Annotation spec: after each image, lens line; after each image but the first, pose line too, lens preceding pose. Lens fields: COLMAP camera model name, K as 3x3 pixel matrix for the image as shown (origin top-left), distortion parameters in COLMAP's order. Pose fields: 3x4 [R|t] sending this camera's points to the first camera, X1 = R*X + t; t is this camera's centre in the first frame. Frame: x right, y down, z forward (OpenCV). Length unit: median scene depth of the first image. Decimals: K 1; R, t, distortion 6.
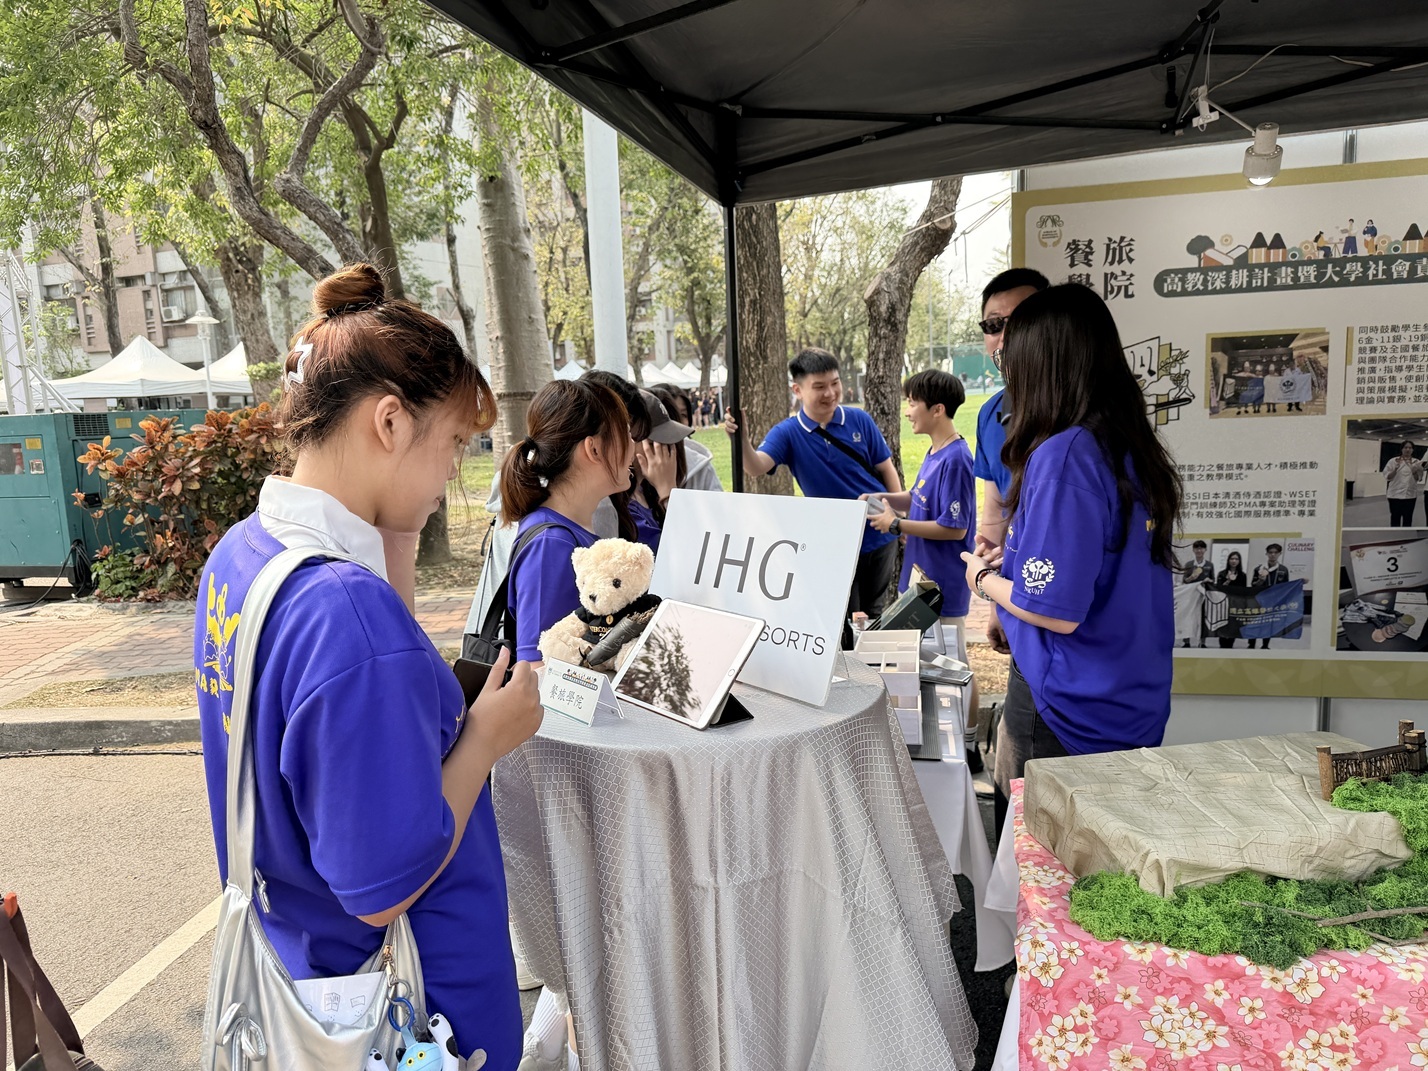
lens RADIAL K [[1015.2, 0, 715.1], [0, 1015.2, 544.0], [0, 0, 1]] dist [-0.005236, -0.005632]
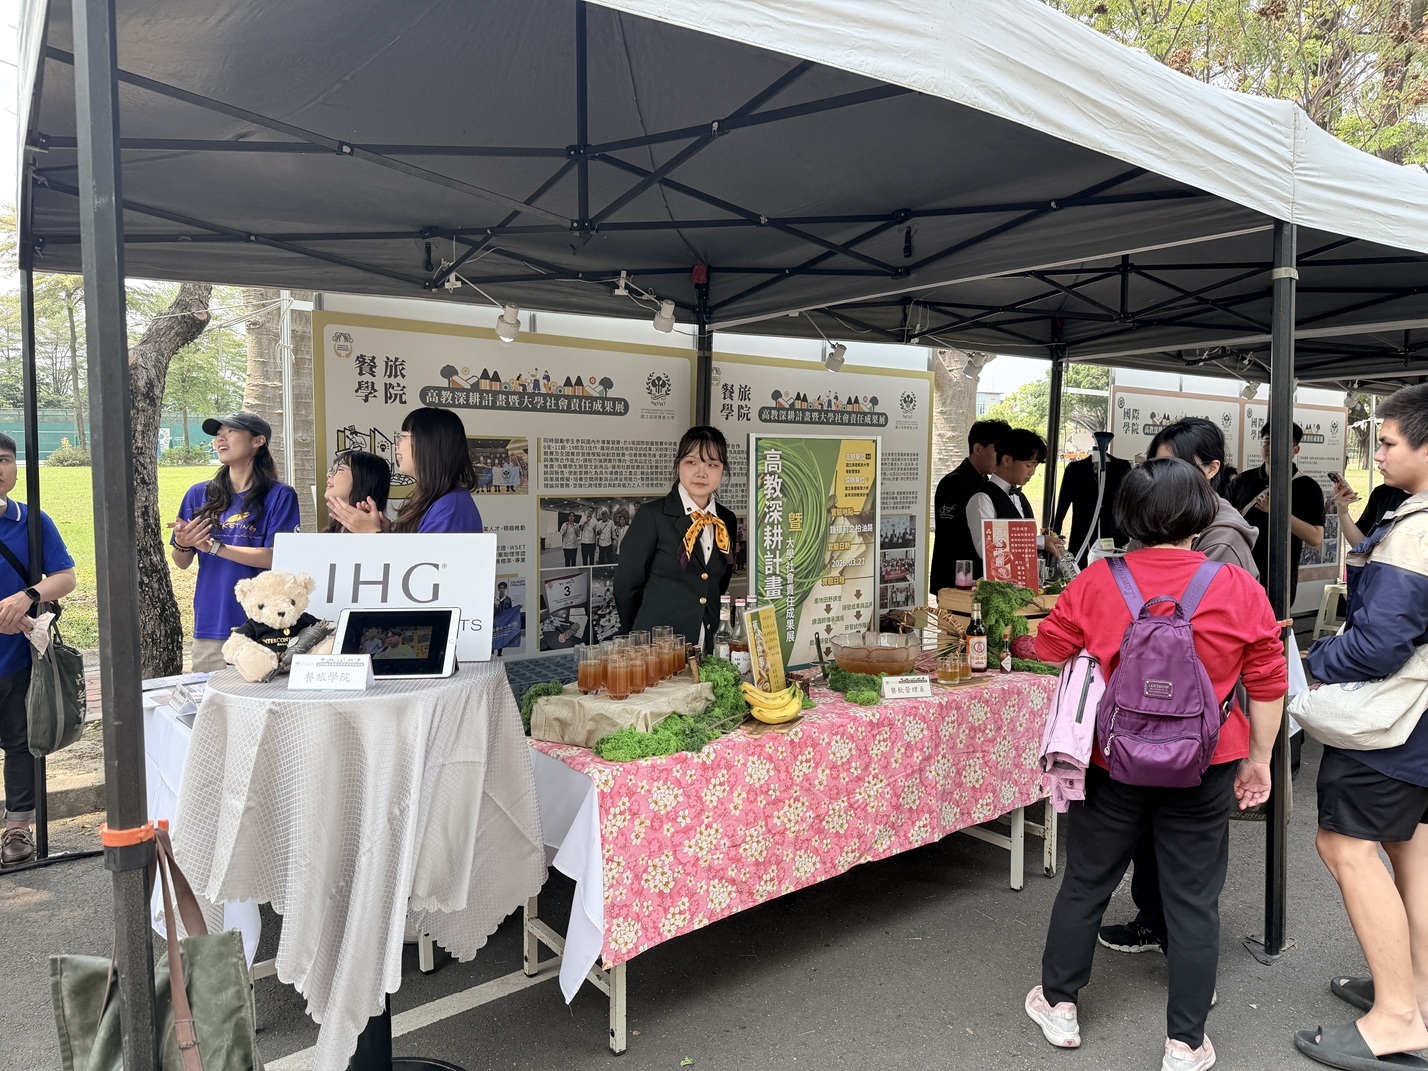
lens RADIAL K [[993.3, 0, 721.1], [0, 993.3, 546.2], [0, 0, 1]] dist [0.101353, -0.111985]
pose [[0.614182, -0.016236, 0.788998, -0.395961], [0.076647, 0.996289, -0.039162, 0.029755], [-0.785434, 0.084527, 0.613147, -0.131279]]
